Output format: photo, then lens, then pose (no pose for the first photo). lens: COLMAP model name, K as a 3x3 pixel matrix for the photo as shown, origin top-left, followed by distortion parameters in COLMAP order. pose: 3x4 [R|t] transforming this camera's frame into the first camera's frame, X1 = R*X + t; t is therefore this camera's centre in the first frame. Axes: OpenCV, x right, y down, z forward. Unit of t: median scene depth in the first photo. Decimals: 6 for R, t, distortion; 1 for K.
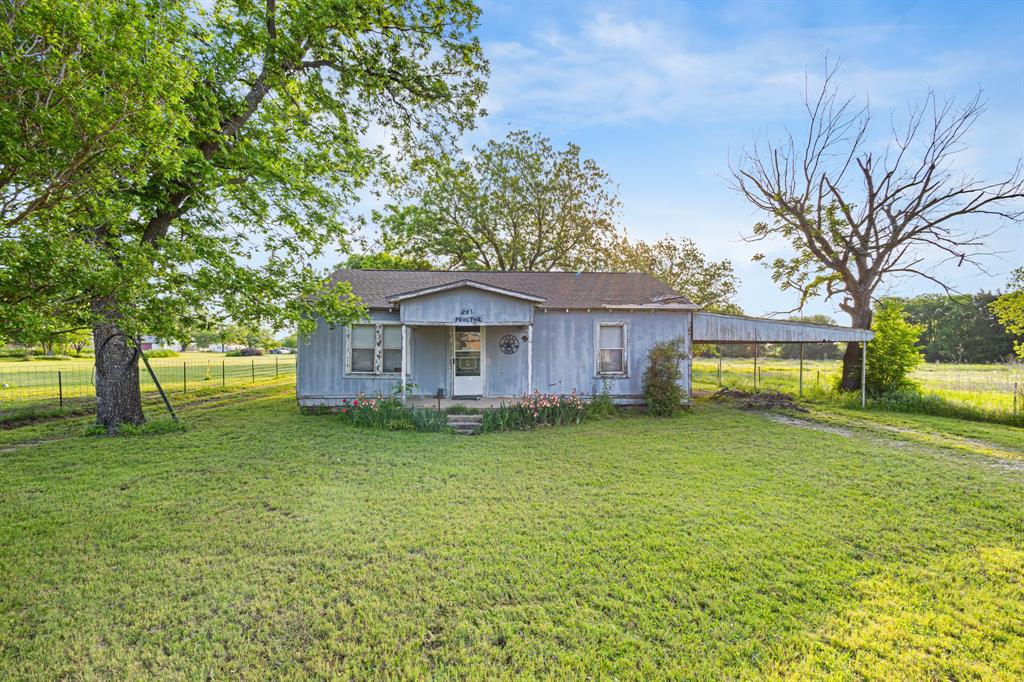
lens RADIAL K [[471.8, 0, 512.0], [0, 471.8, 341.0], [0, 0, 1]] dist [0.000559, -0.000537]
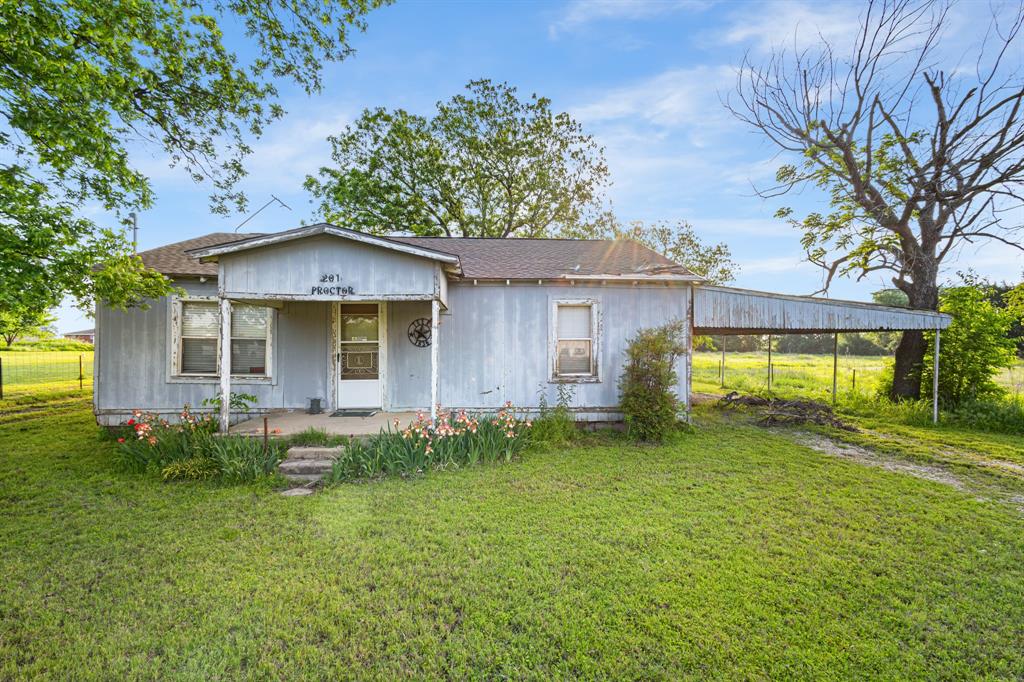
lens RADIAL K [[471.8, 0, 512.0], [0, 471.8, 341.0], [0, 0, 1]] dist [0.000559, -0.000537]
pose [[0.999912, 0.001359, 0.013202, 0.112084], [-0.001541, 0.999904, 0.013805, 0.009636], [-0.013182, -0.013824, 0.999818, 0.321813]]
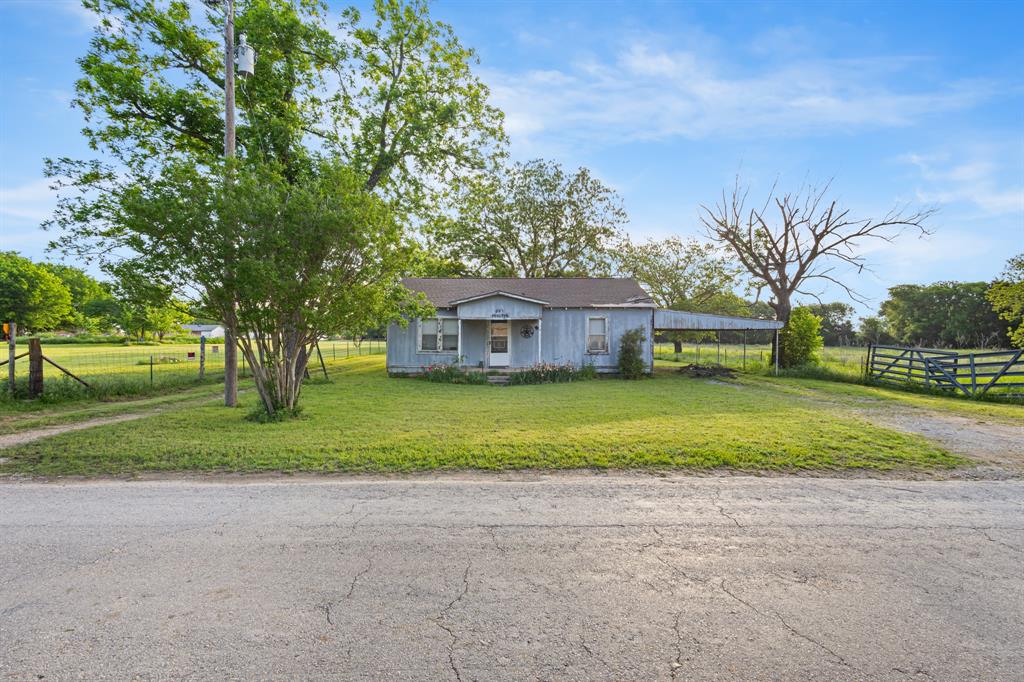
lens RADIAL K [[471.8, 0, 512.0], [0, 471.8, 341.0], [0, 0, 1]] dist [0.000559, -0.000537]
pose [[0.998732, -0.000727, -0.050340, 0.021251], [0.002101, 0.999627, 0.027243, -0.003640], [0.050302, -0.027315, 0.998360, -0.471395]]
